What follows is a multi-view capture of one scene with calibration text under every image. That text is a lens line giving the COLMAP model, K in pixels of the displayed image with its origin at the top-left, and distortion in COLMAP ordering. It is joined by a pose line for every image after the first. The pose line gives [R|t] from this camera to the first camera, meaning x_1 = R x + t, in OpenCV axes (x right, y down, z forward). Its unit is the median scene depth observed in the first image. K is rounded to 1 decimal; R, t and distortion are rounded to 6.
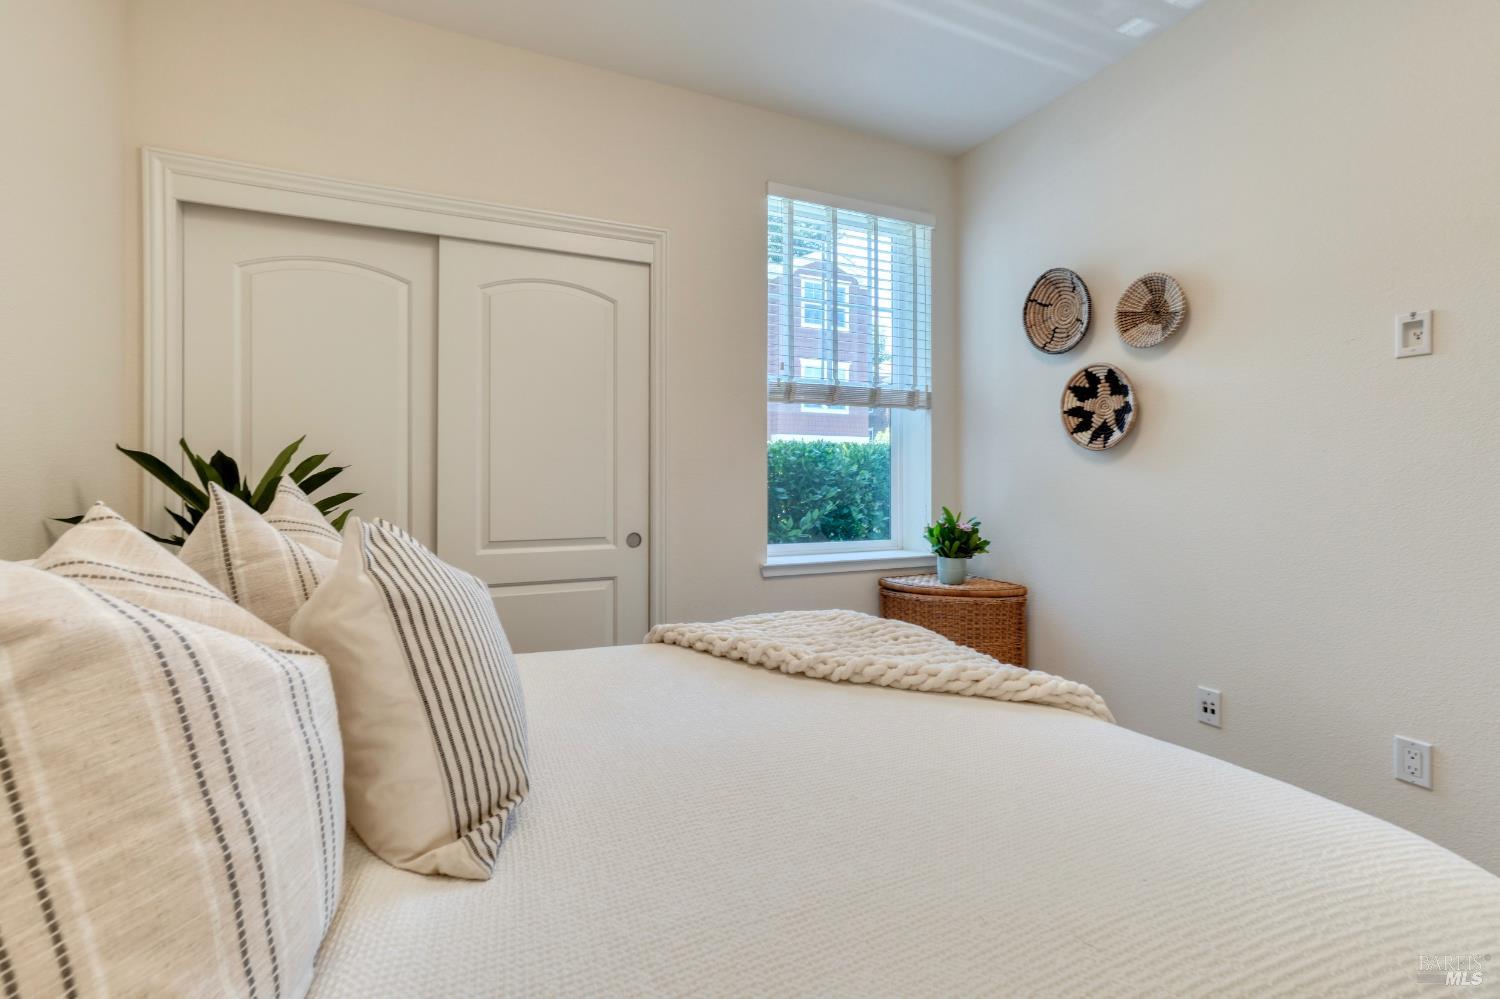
lens RADIAL K [[653.6, 0, 777.6], [0, 653.6, 473.7], [0, 0, 1]] dist [-0.009008, 0.009407]
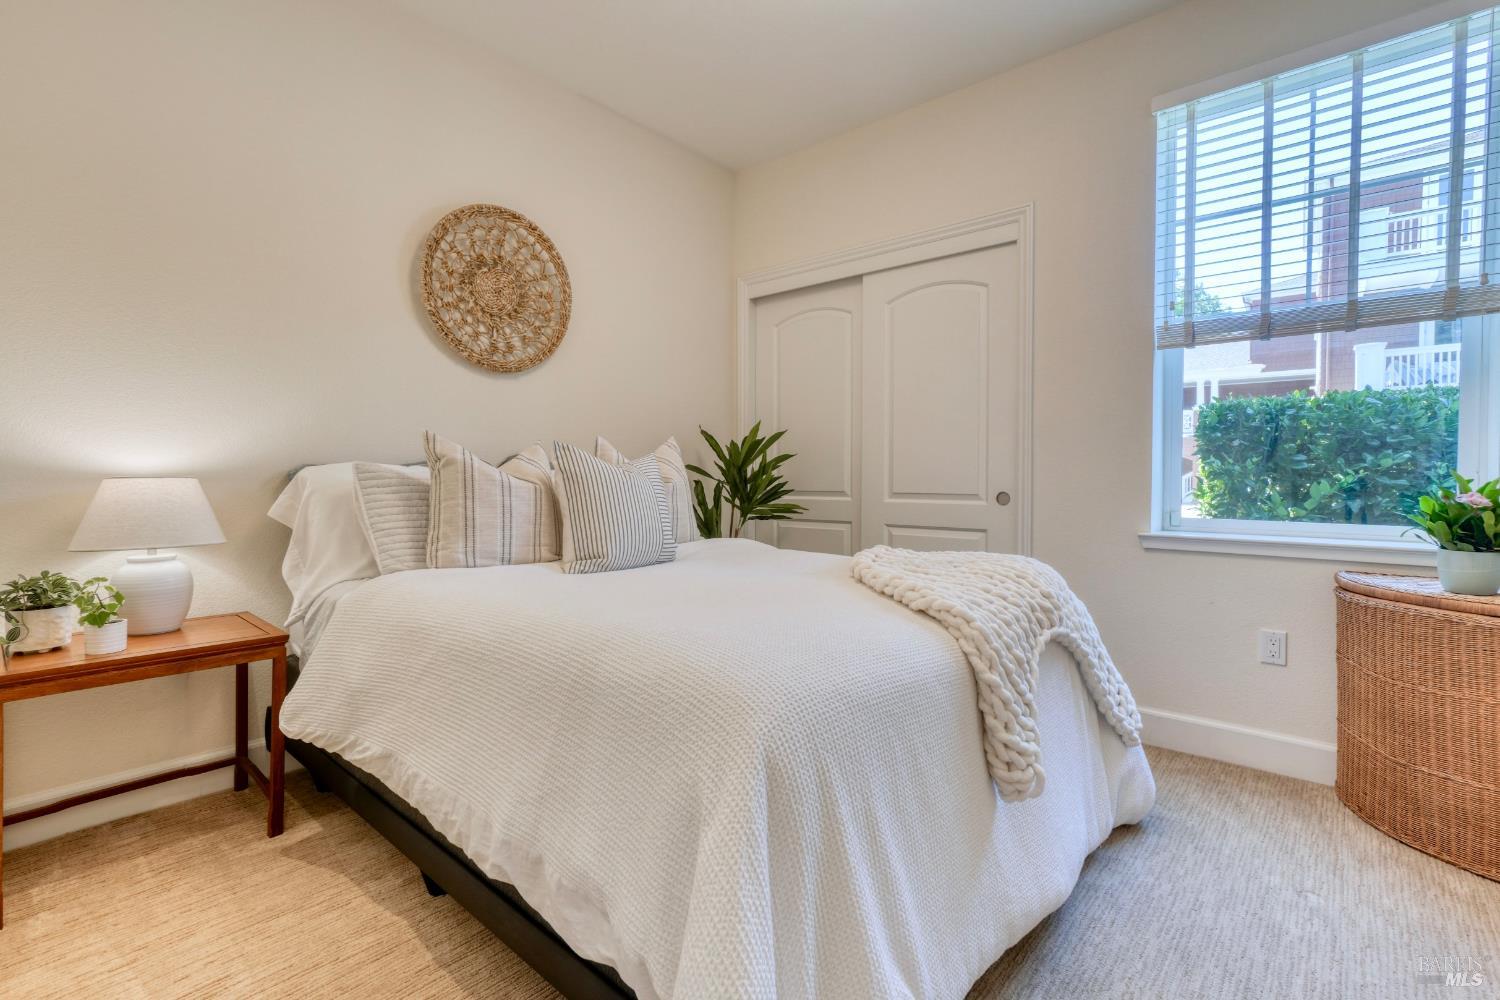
lens RADIAL K [[675.4, 0, 758.1], [0, 675.4, 488.8], [0, 0, 1]] dist [-0.000326, 0.000041]
pose [[0.437230, 0.018622, -0.899157, 0.629955], [0.007267, 0.999680, 0.024237, 0.055506], [0.899320, -0.017131, 0.436955, 0.133690]]
